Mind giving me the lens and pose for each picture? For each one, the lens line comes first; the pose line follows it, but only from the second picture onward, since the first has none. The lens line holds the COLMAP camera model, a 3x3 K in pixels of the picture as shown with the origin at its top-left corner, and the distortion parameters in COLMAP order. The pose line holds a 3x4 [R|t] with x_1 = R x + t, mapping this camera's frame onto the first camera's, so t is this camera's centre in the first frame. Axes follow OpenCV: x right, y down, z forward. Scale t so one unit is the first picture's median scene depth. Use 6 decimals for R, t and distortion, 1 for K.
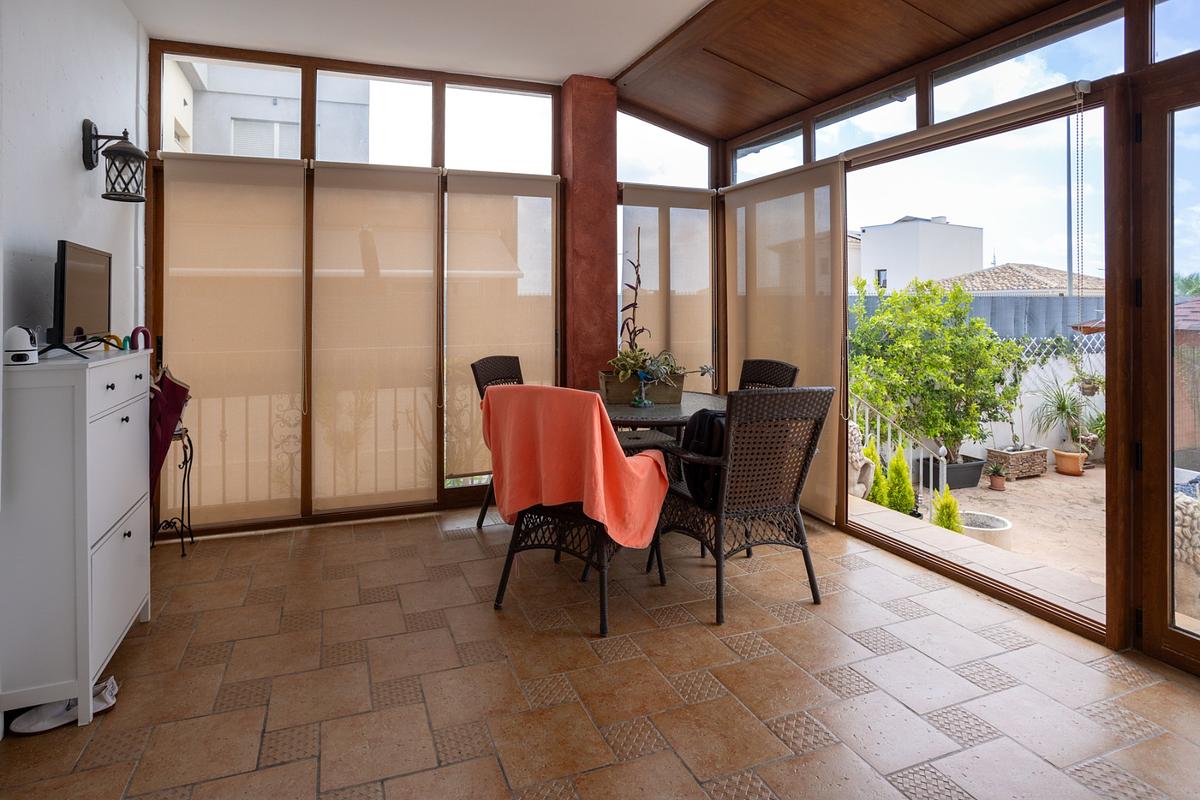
lens RADIAL K [[649.4, 0, 585.6], [0, 649.4, 303.3], [0, 0, 1]] dist [-0.042092, 0.019102]
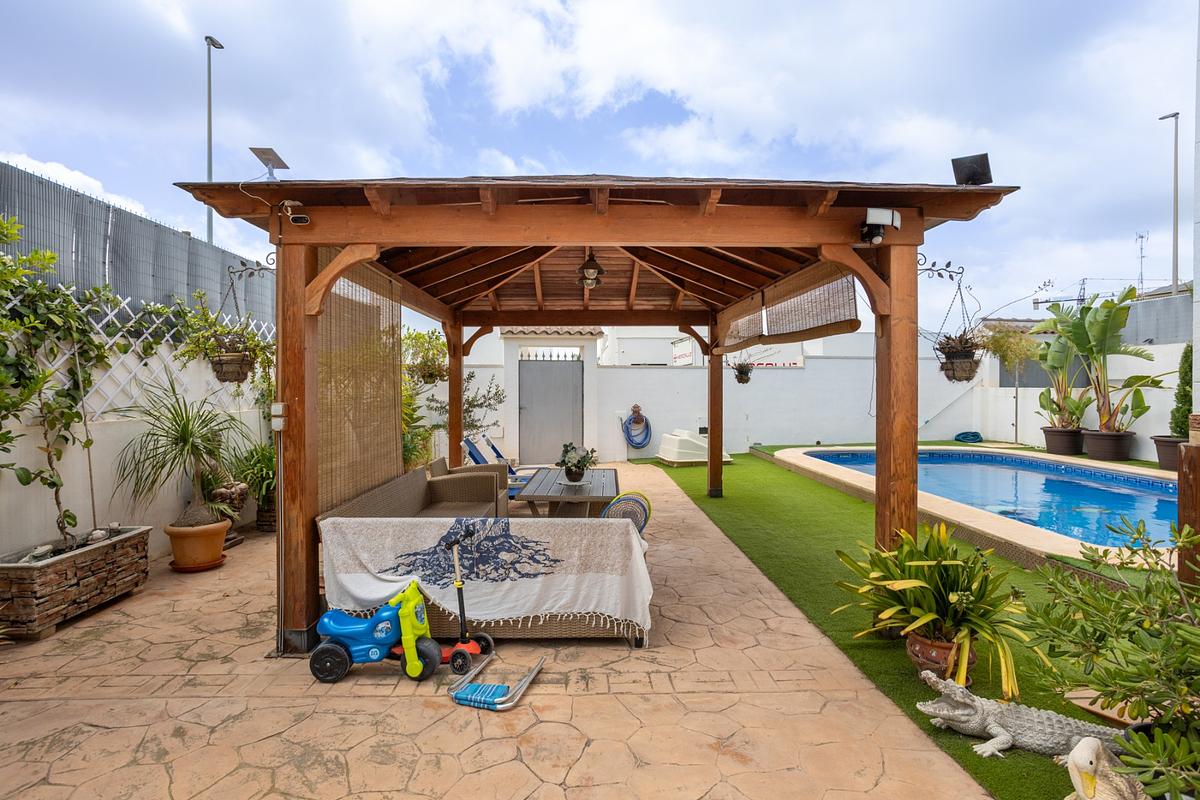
lens RADIAL K [[591.3, 0, 594.5], [0, 591.3, 383.9], [0, 0, 1]] dist [-0.010156, 0.004410]
pose [[0.343170, 0.003972, 0.939265, 1.095818], [-0.004283, 0.999987, -0.002664, 0.311423], [-0.939263, -0.003108, 0.343183, 1.394086]]
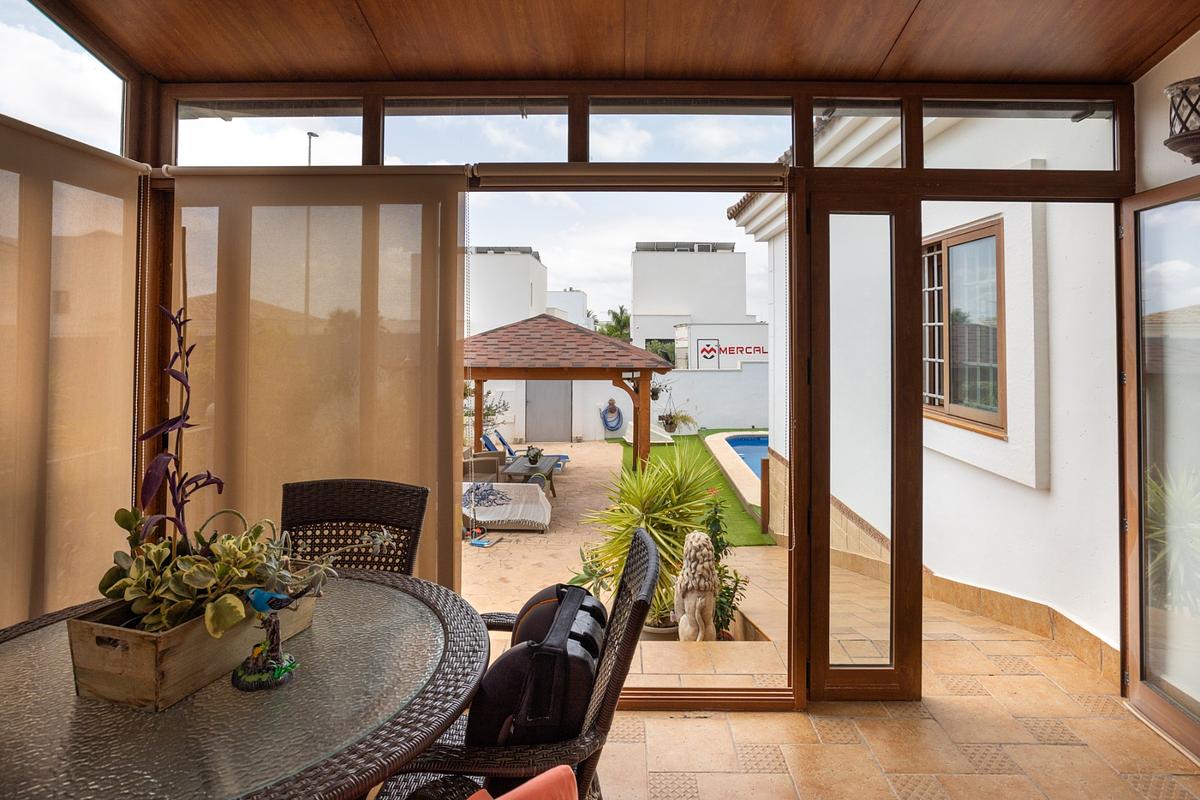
lens RADIAL K [[649.4, 0, 620.8], [0, 649.4, 316.9], [0, 0, 1]] dist [-0.042092, 0.019102]
pose [[0.373252, 0.024513, 0.927406, -0.160798], [-0.007184, 0.999697, -0.023533, -0.045998], [-0.927702, 0.002121, 0.373315, 0.501391]]
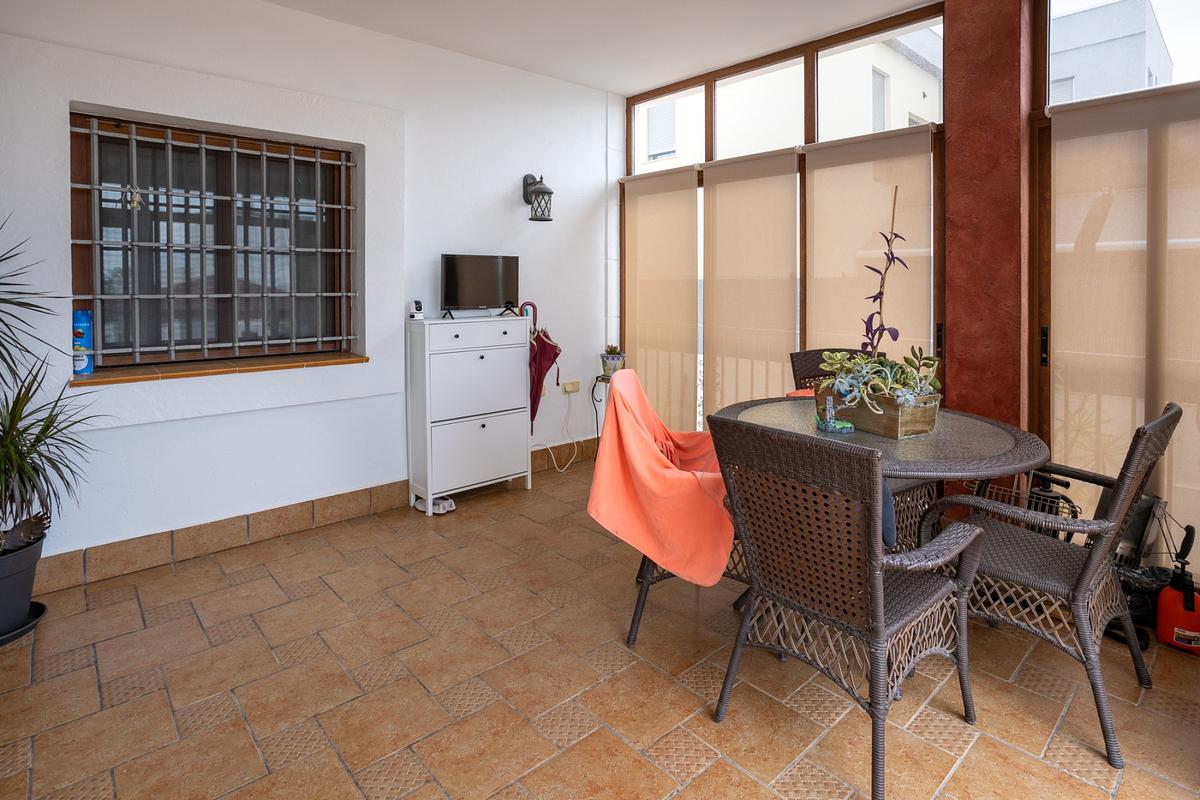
lens RADIAL K [[649.4, 0, 636.9], [0, 649.4, 292.7], [0, 0, 1]] dist [-0.042092, 0.019102]
pose [[0.376589, 0.017645, -0.926212, 0.533797], [0.001267, 0.999808, 0.019563, -0.011912], [0.926379, -0.008541, 0.376495, 0.392609]]
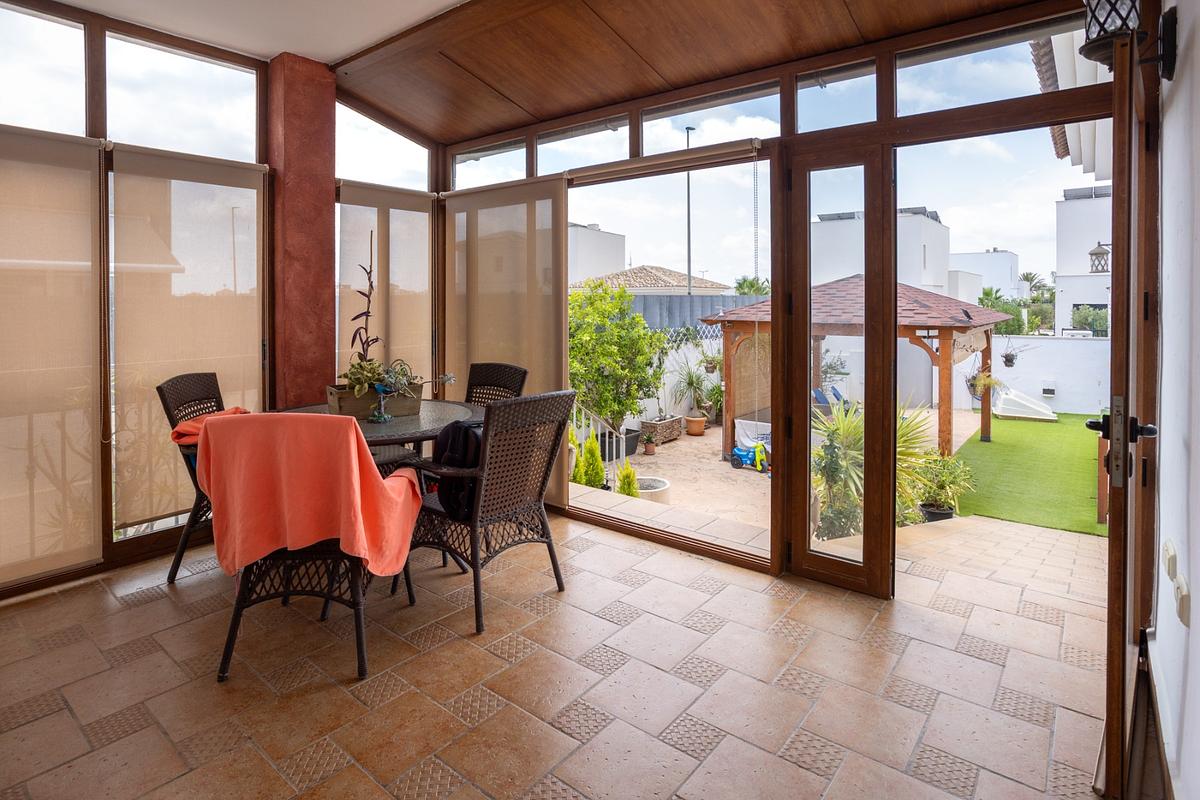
lens RADIAL K [[623.8, 0, 599.4], [0, 623.8, 307.7], [0, 0, 1]] dist [-0.034517, 0.012217]
pose [[0.867617, -0.006519, 0.497190, -0.067091], [-0.002211, 0.999854, 0.016968, -0.018129], [-0.497227, -0.015821, 0.867476, 0.044472]]
